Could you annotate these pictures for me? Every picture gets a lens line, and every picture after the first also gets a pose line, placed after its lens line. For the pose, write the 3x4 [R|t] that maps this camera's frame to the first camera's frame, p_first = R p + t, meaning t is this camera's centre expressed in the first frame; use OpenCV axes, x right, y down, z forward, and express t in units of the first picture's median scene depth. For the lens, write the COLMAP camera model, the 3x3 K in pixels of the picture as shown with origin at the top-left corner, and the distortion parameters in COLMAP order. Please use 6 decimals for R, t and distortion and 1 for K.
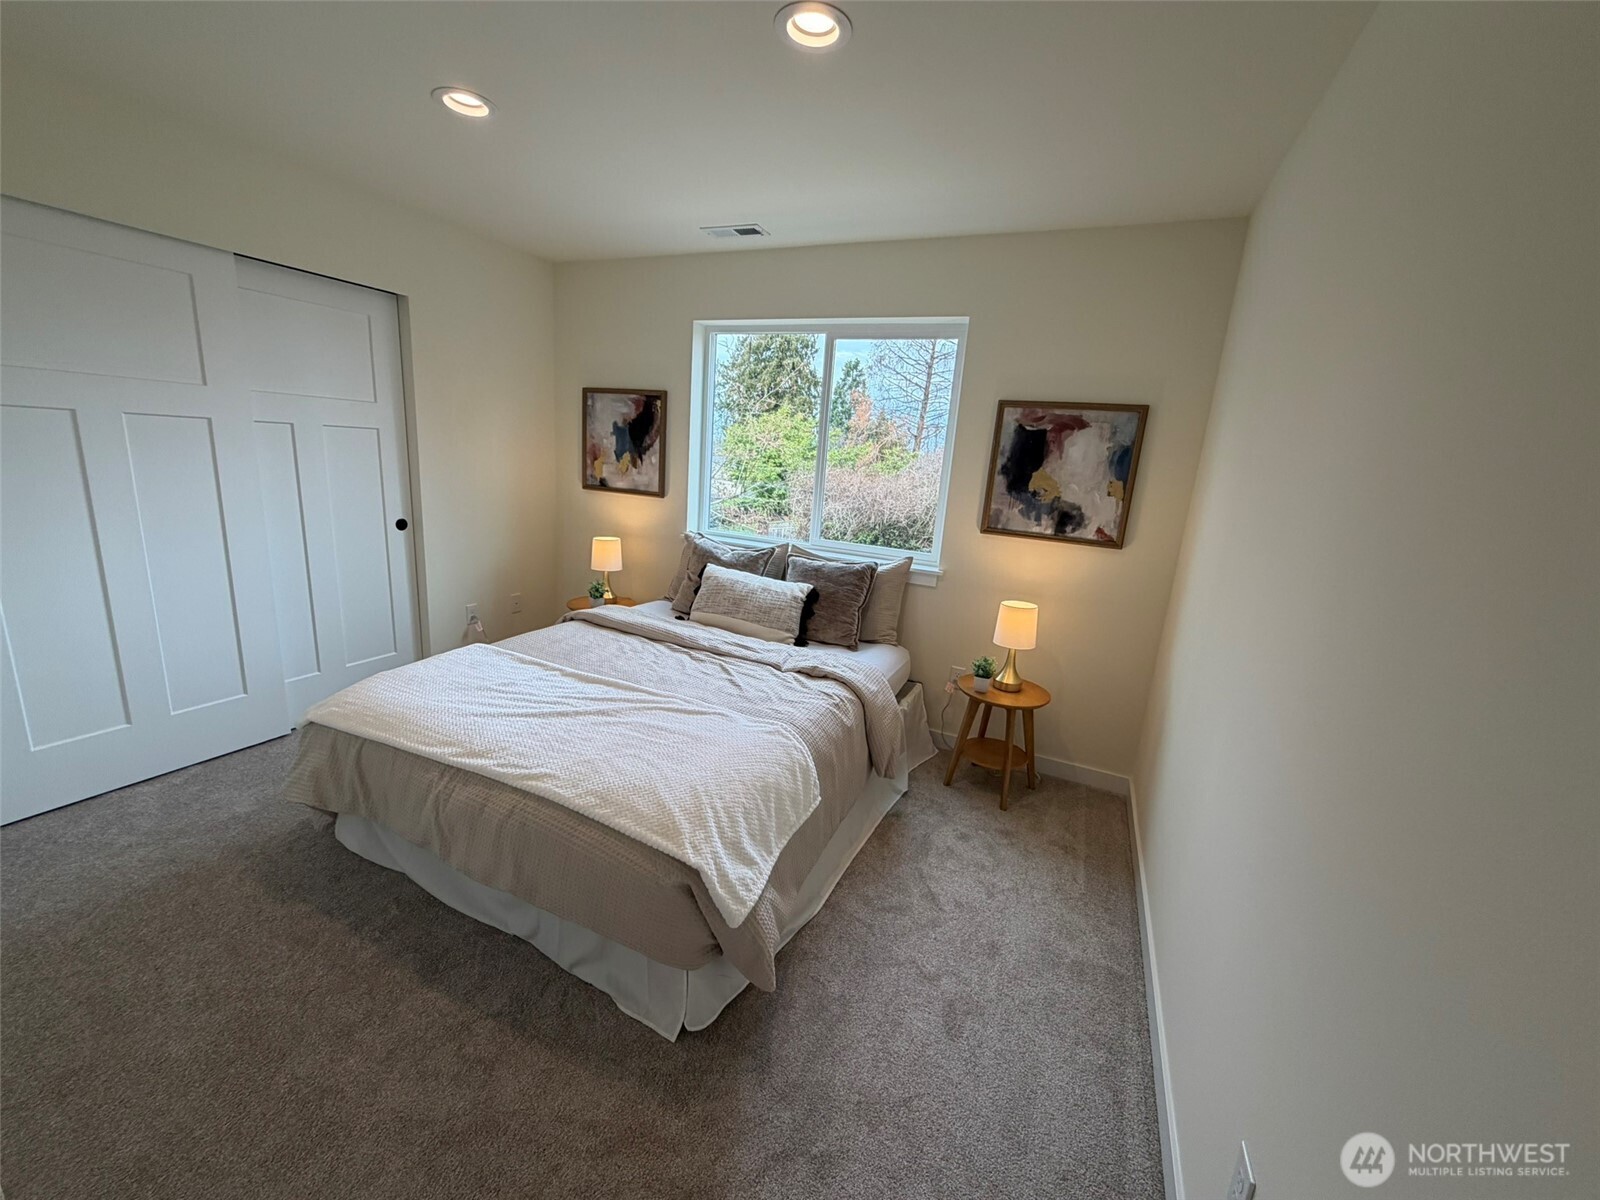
lens RADIAL K [[637.1, 0, 794.9], [0, 637.1, 601.9], [0, 0, 1]] dist [0.000146, 0.000166]
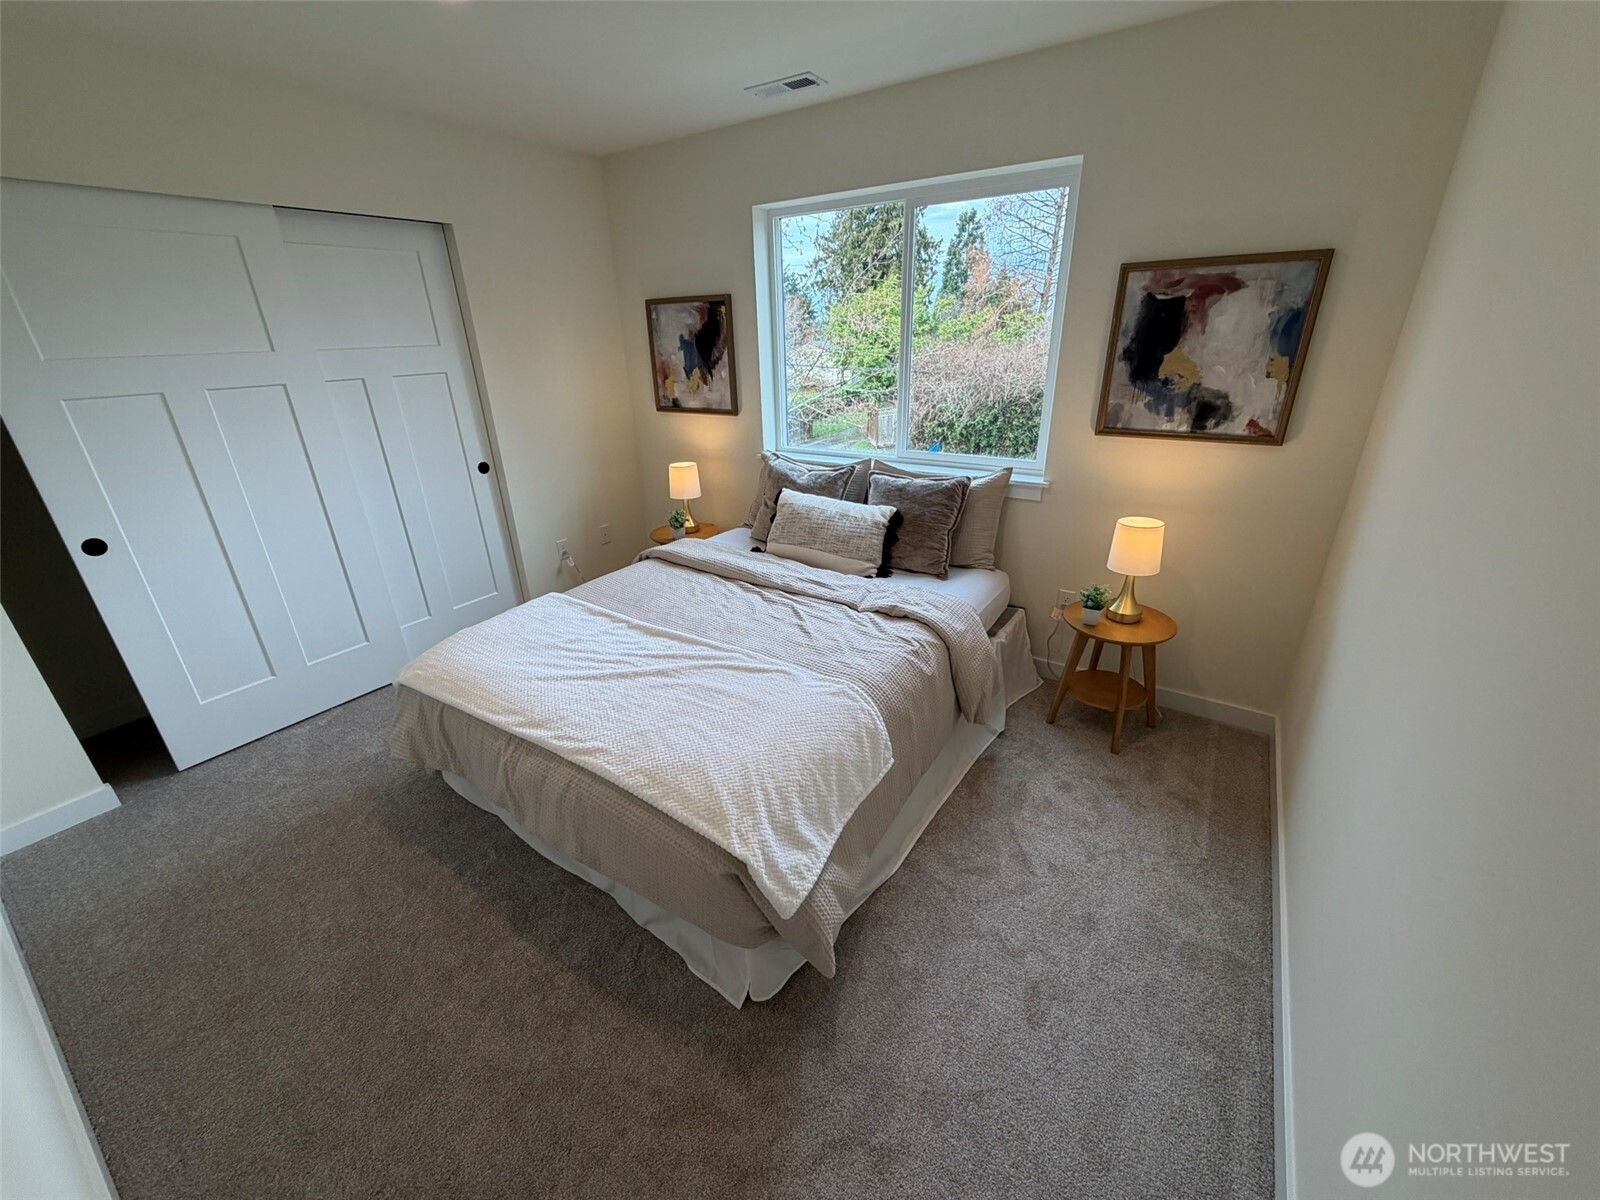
lens RADIAL K [[637.1, 0, 794.9], [0, 637.1, 601.9], [0, 0, 1]] dist [0.000146, 0.000166]
pose [[0.982352, -0.028693, -0.184827, 0.063986], [0.059438, 0.984831, 0.163020, -0.064065], [0.177346, -0.171129, 0.969156, 0.097938]]
